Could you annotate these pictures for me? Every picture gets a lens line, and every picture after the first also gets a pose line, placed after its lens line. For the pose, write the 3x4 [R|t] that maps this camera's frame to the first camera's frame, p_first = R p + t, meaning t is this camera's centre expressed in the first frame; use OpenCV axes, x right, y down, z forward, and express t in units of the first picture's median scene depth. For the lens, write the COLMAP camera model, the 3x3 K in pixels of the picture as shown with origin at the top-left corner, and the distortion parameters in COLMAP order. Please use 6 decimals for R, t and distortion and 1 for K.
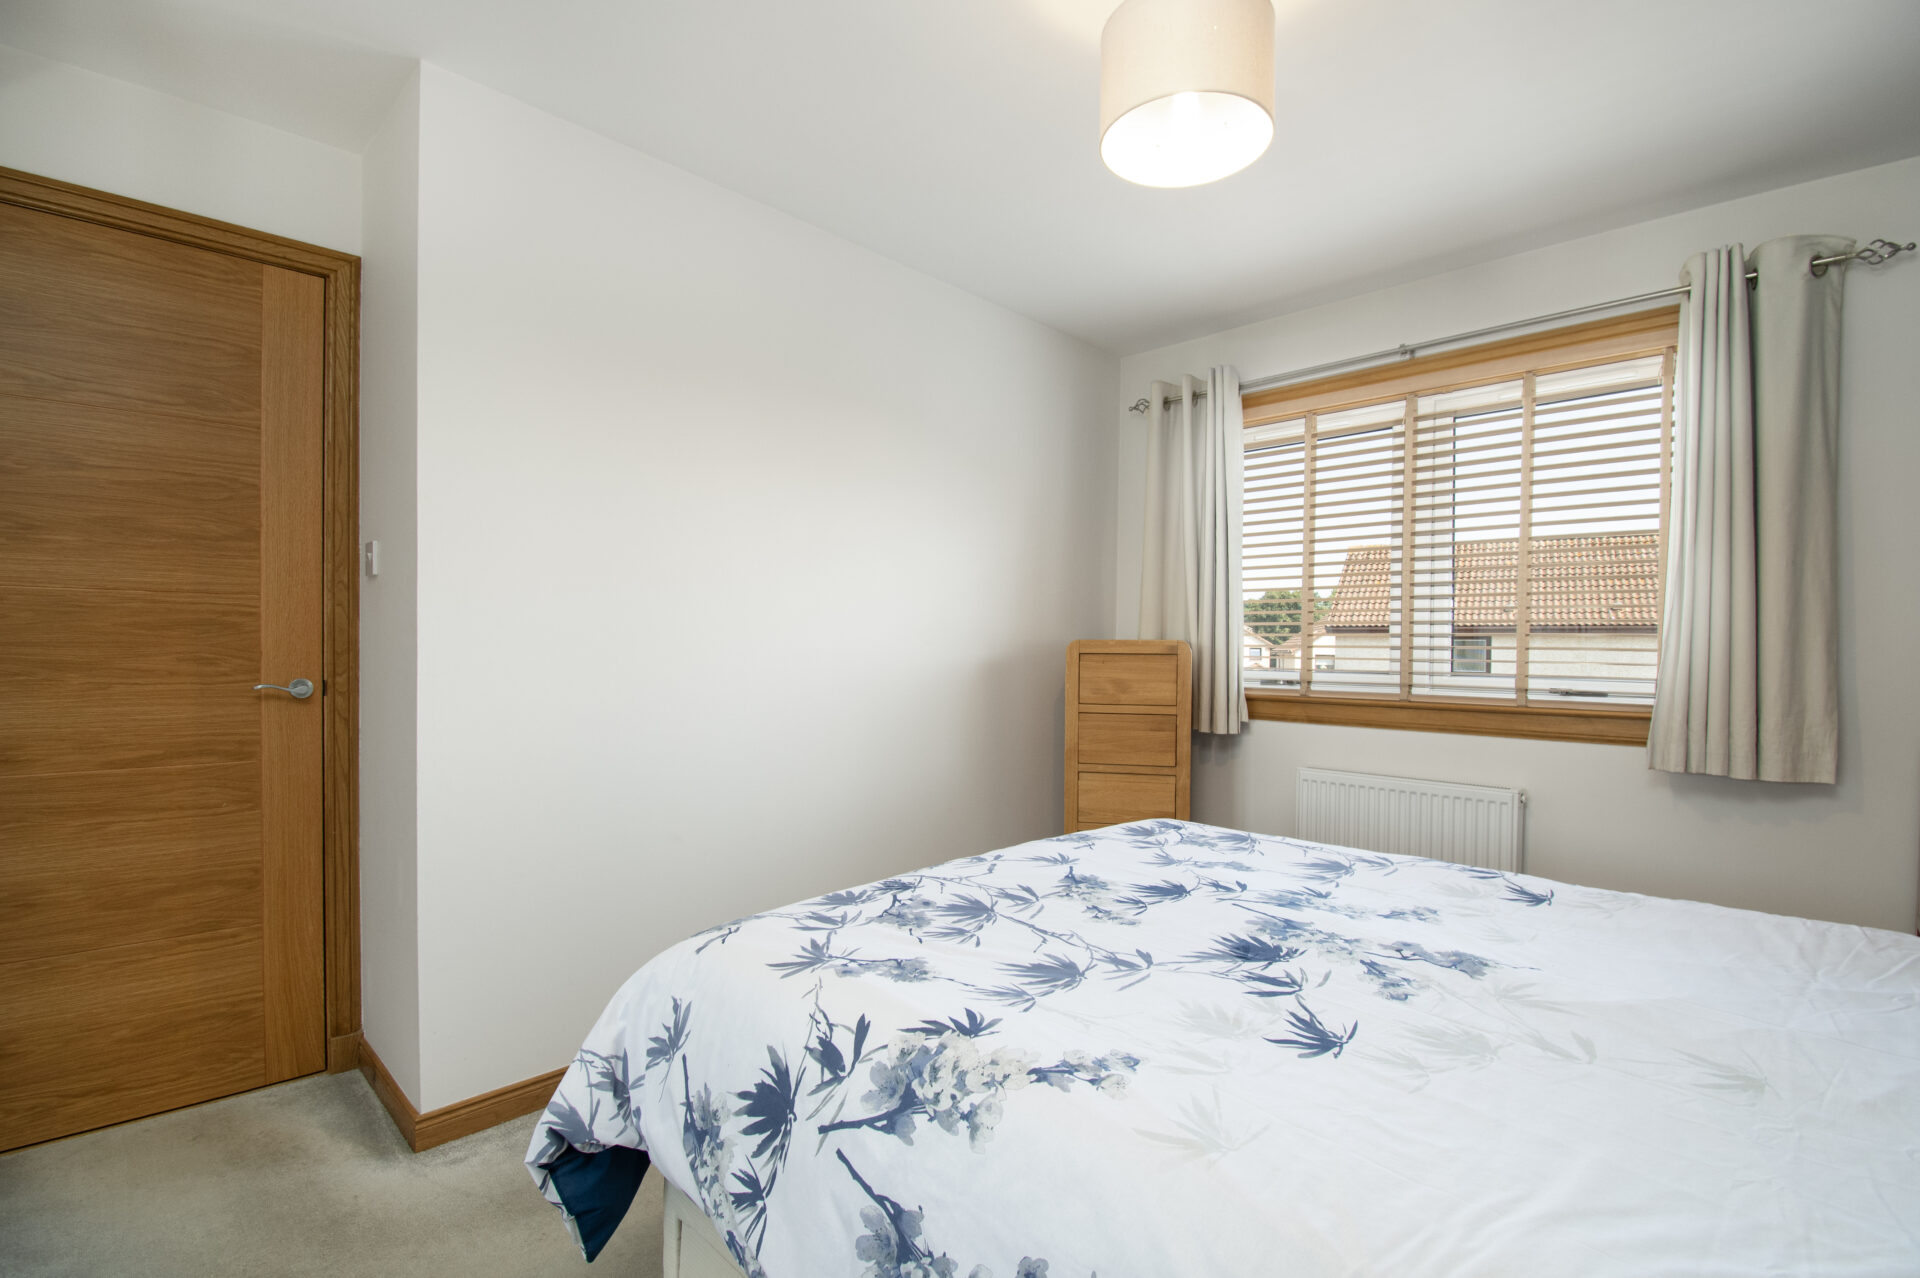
lens RADIAL K [[875.9, 0, 976.6], [0, 875.9, 650.6], [0, 0, 1]] dist [0.000727, -0.000776]
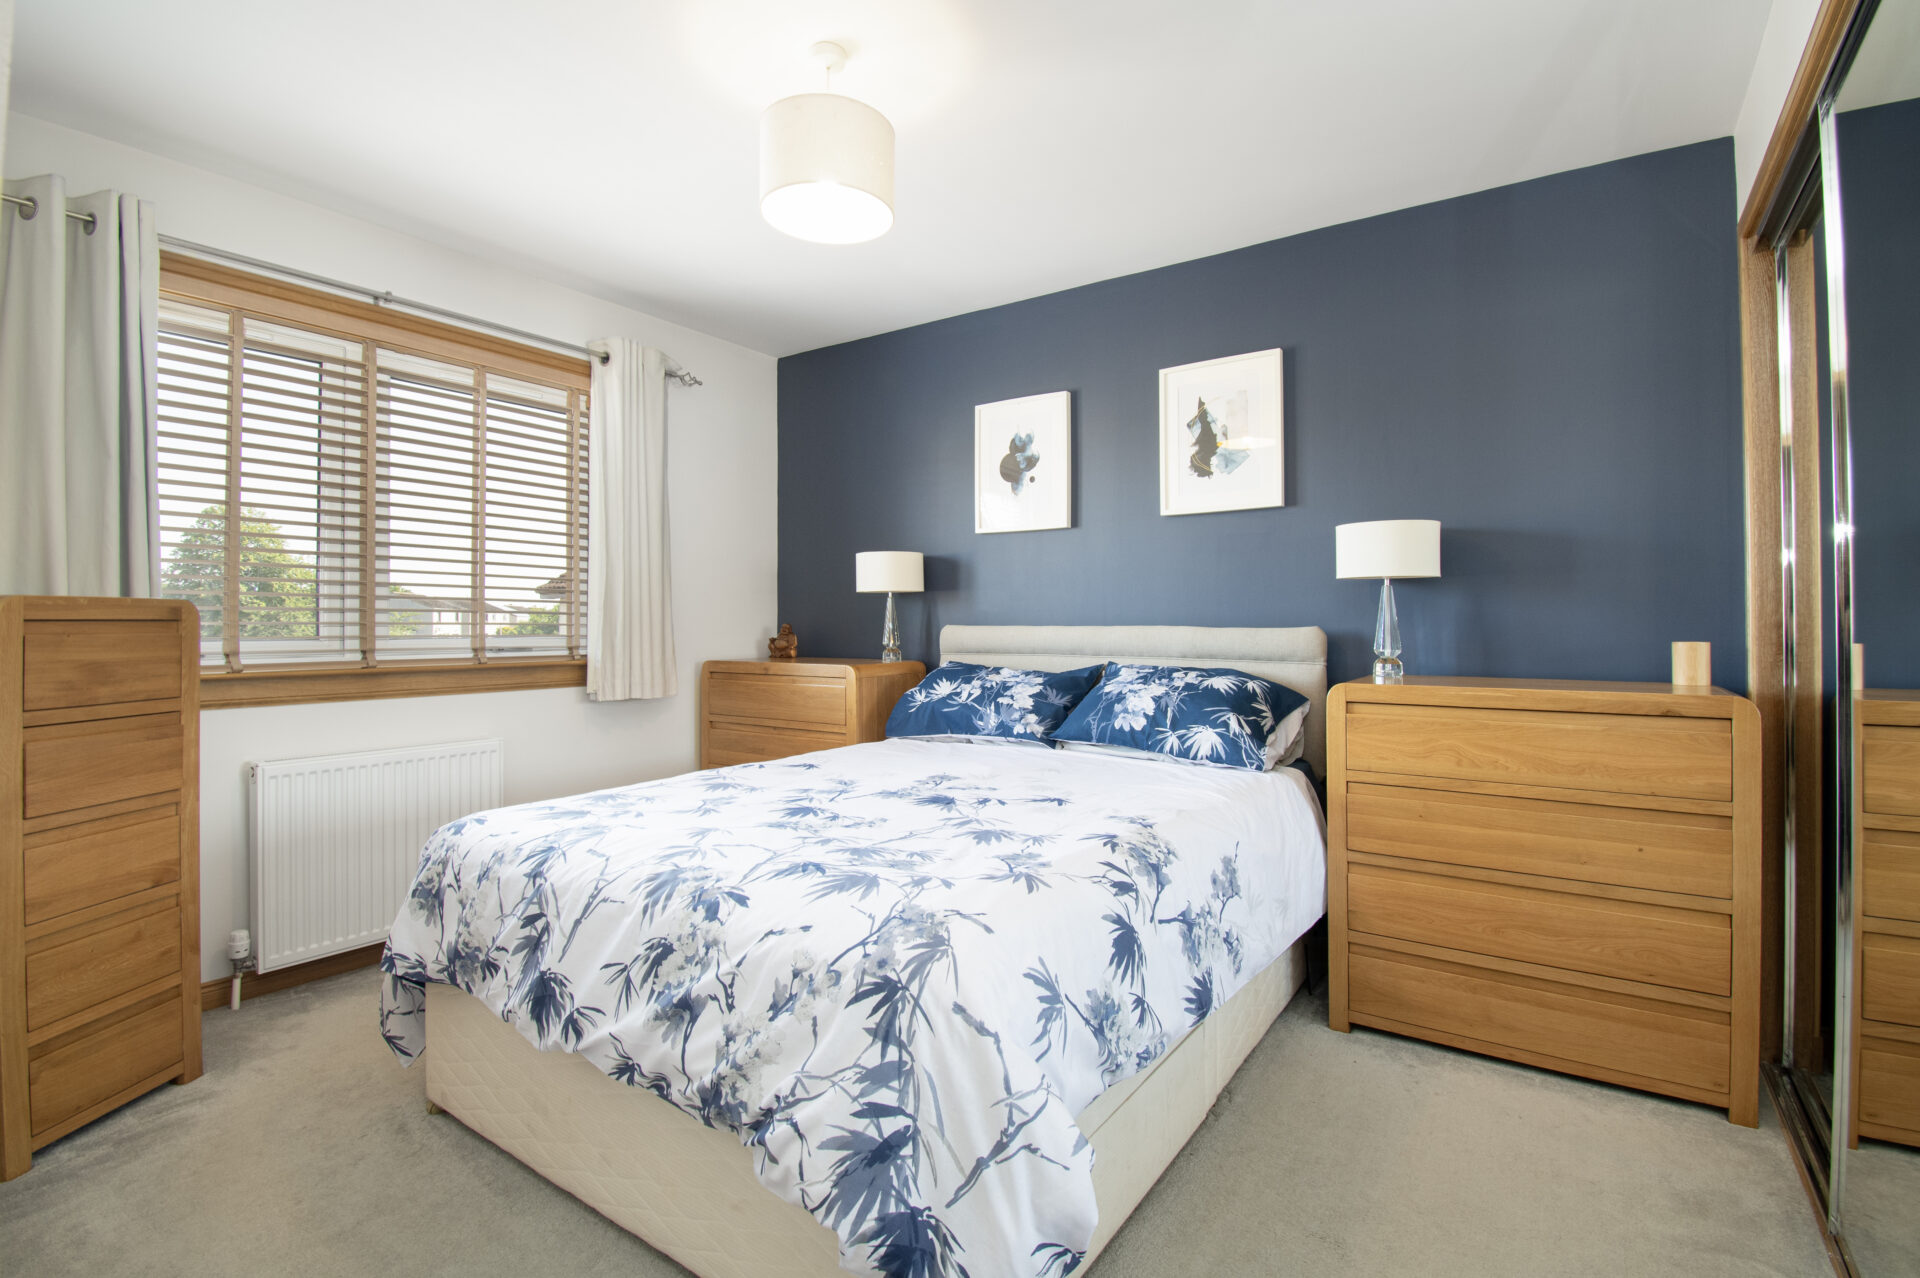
lens RADIAL K [[875.9, 0, 976.9], [0, 875.9, 623.5], [0, 0, 1]] dist [0.000727, -0.000776]
pose [[-0.169865, -0.014613, 0.985359, -0.572068], [0.003344, 0.999876, 0.015405, -0.001432], [-0.985462, 0.005912, -0.169795, 0.542498]]
